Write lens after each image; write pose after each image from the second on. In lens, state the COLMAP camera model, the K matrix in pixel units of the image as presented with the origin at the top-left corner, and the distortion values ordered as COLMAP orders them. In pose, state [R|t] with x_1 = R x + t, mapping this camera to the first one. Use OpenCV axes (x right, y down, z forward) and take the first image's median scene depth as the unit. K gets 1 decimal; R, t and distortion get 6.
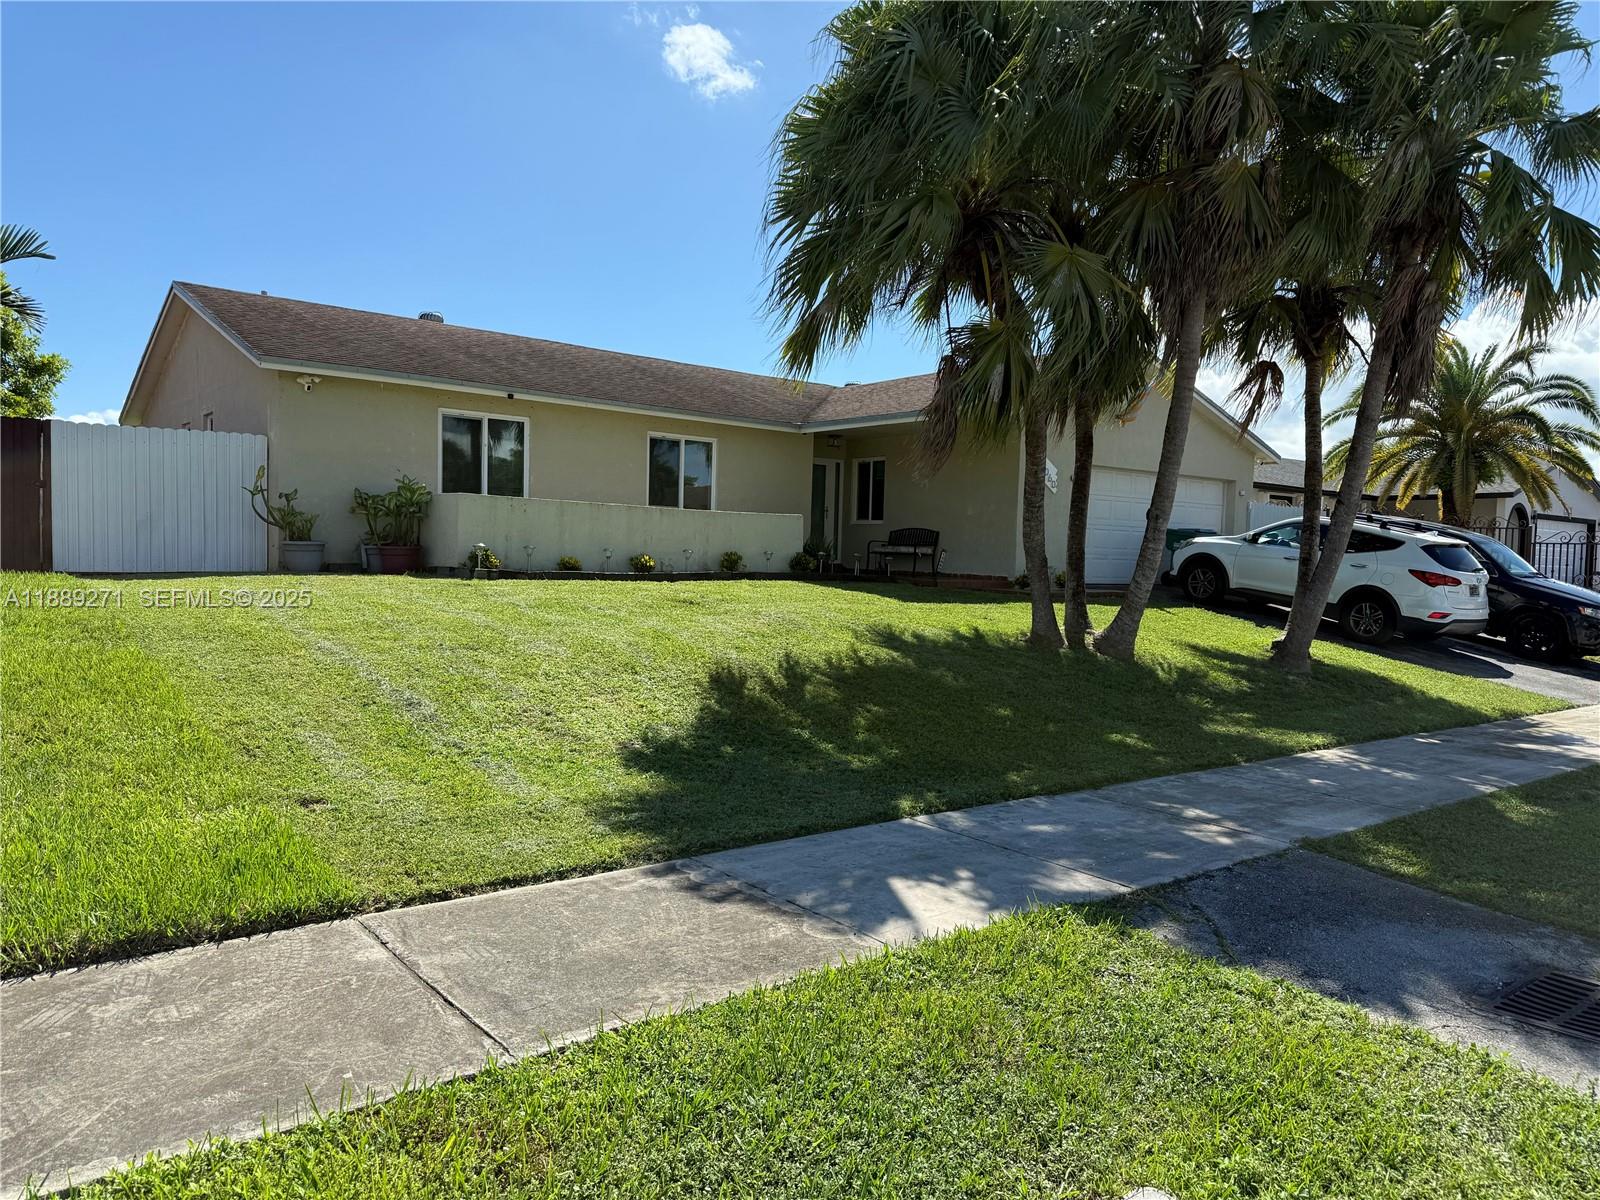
lens RADIAL K [[1081.9, 0, 809.8], [0, 1081.9, 590.0], [0, 0, 1]] dist [0.072017, 0.000142]
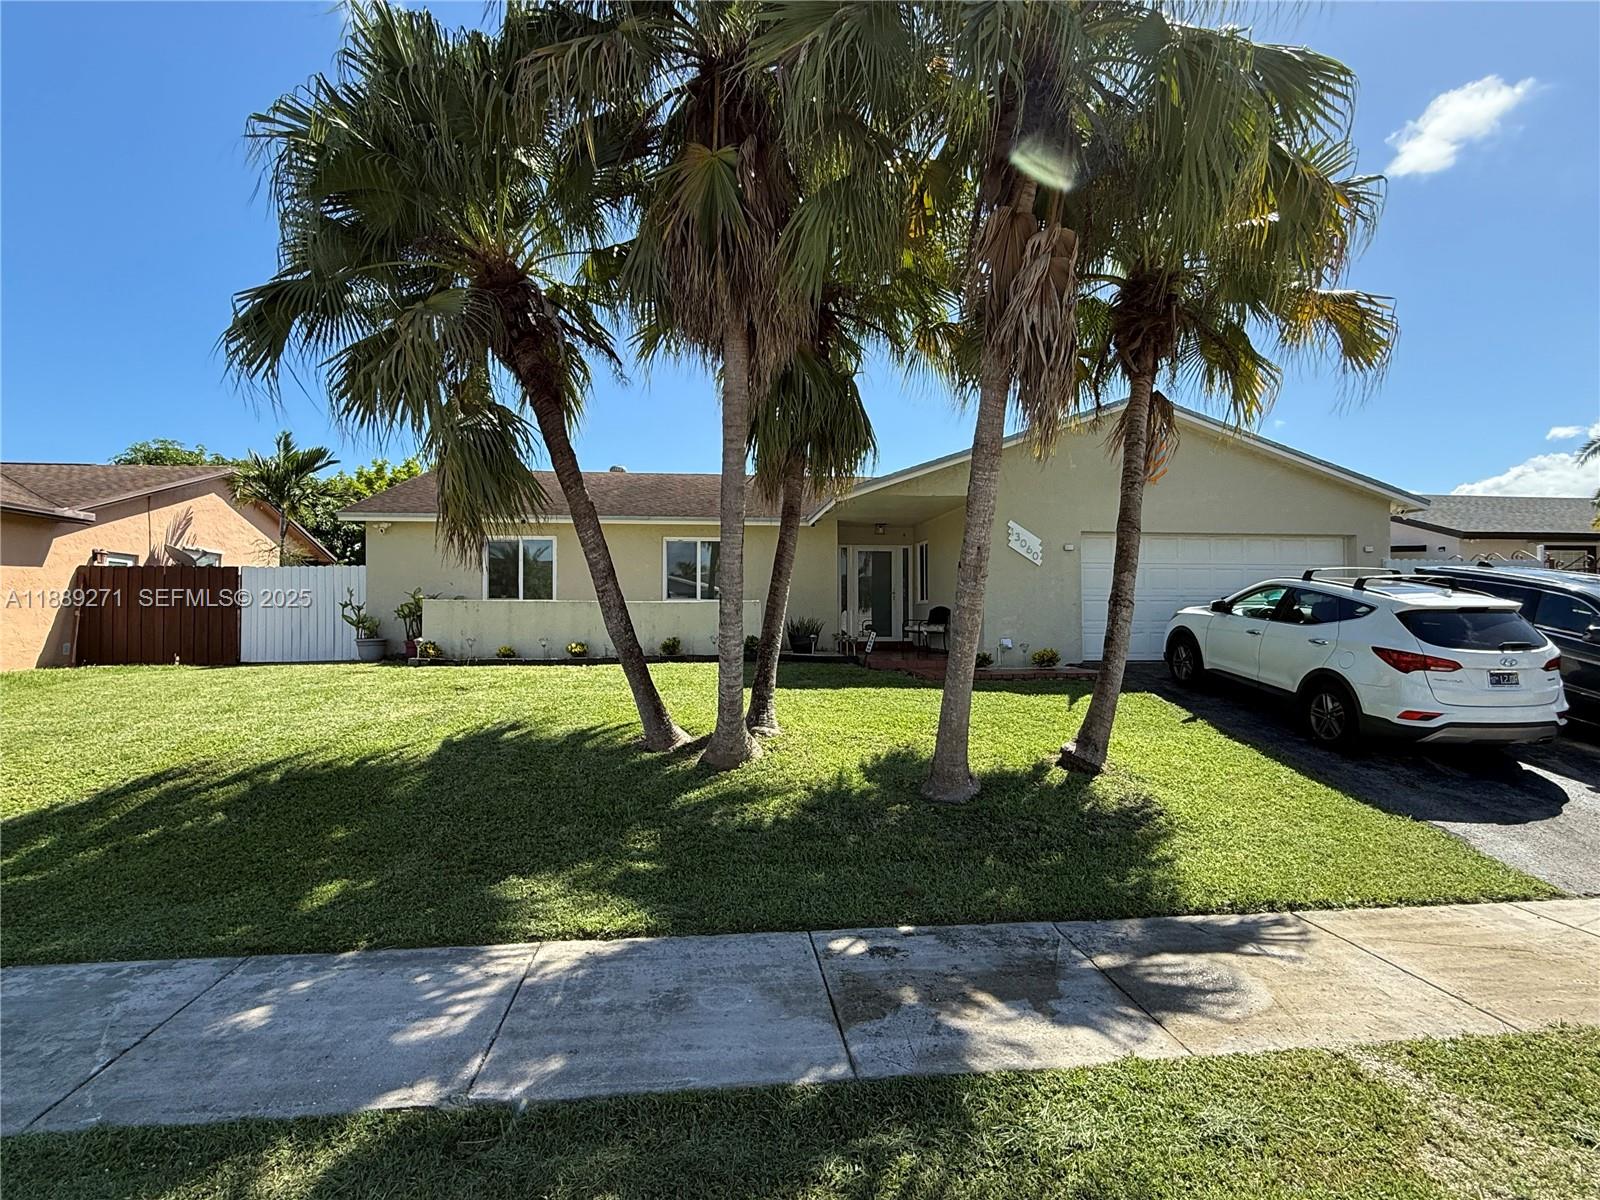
lens RADIAL K [[793.8, 0, 805.7], [0, 793.8, 604.9], [0, 0, 1]] dist [0.002912, 0.000337]
pose [[0.845815, -0.040935, -0.531903, 0.461450], [0.007840, 0.997898, -0.064330, -0.014231], [0.533418, 0.050241, 0.844358, 0.355988]]
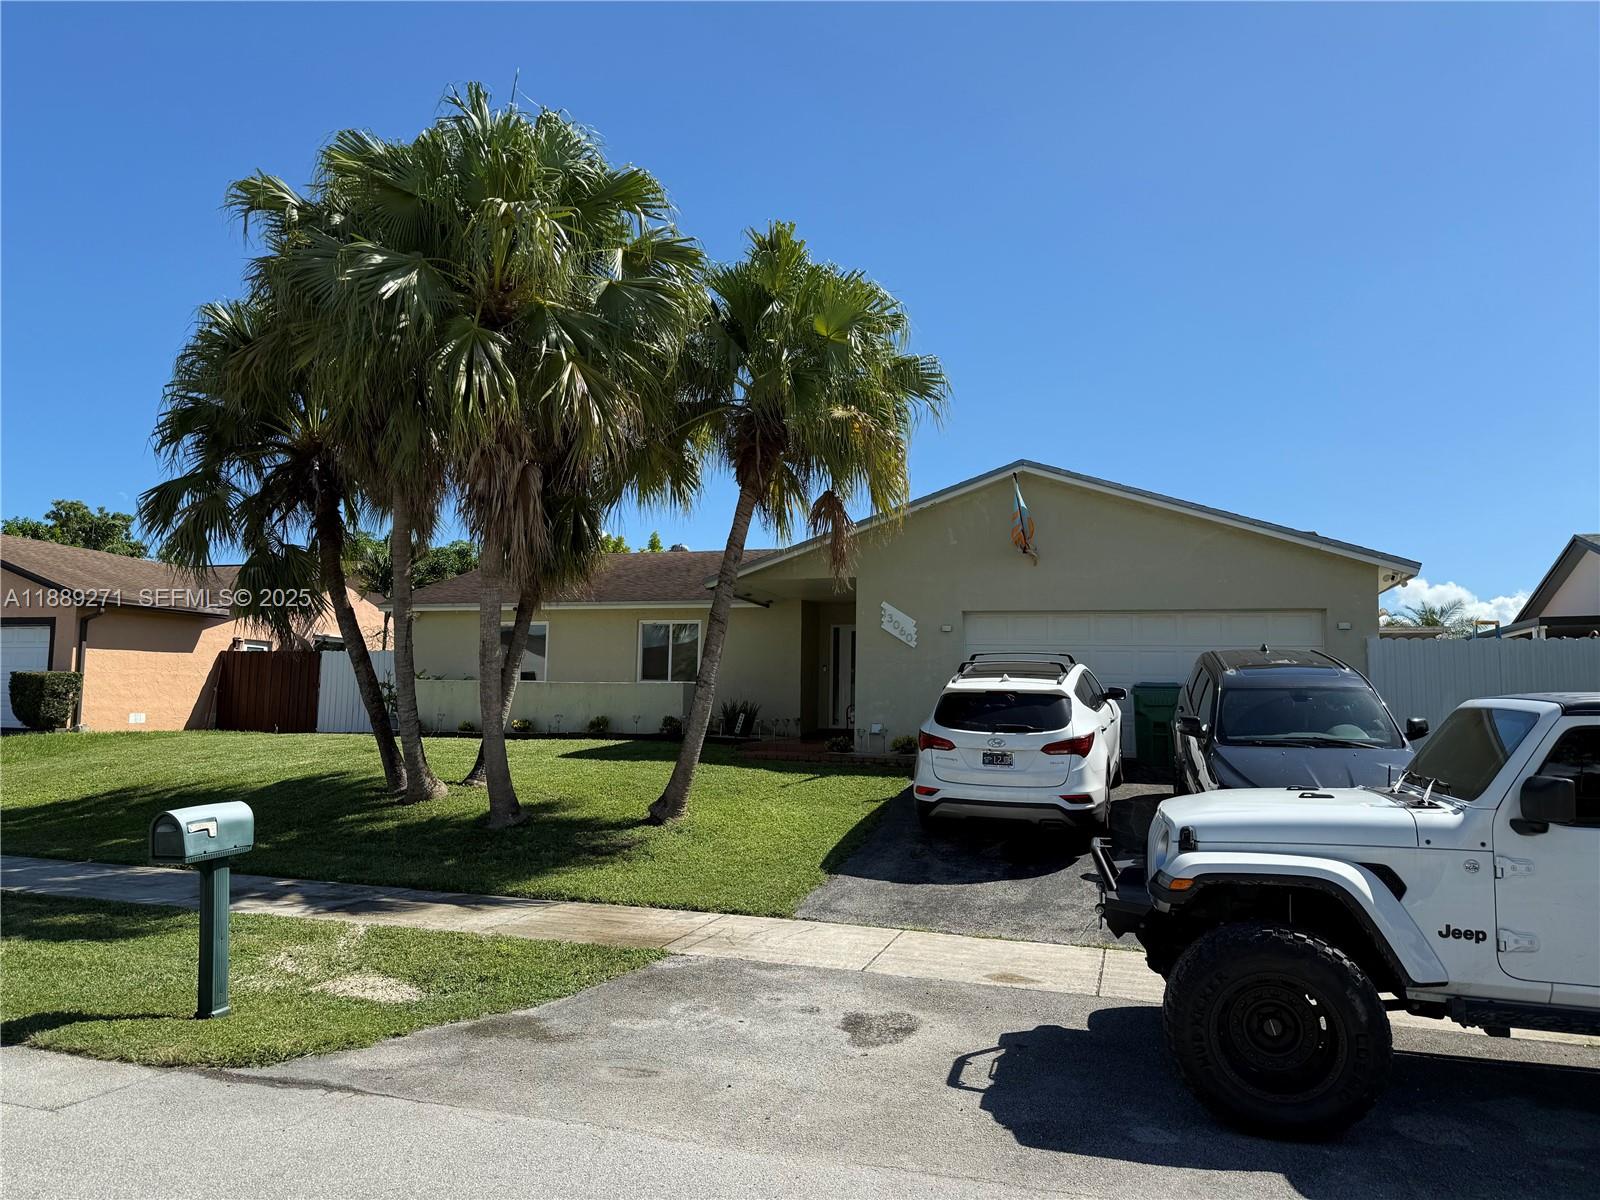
lens RADIAL K [[1081.9, 0, 796.2], [0, 1081.9, 600.3], [0, 0, 1]] dist [0.072017, 0.000142]
pose [[0.565109, -0.101162, -0.818791, 1.003168], [-0.029098, 0.989393, -0.142323, 0.002685], [0.824503, 0.104253, 0.556171, 0.465982]]
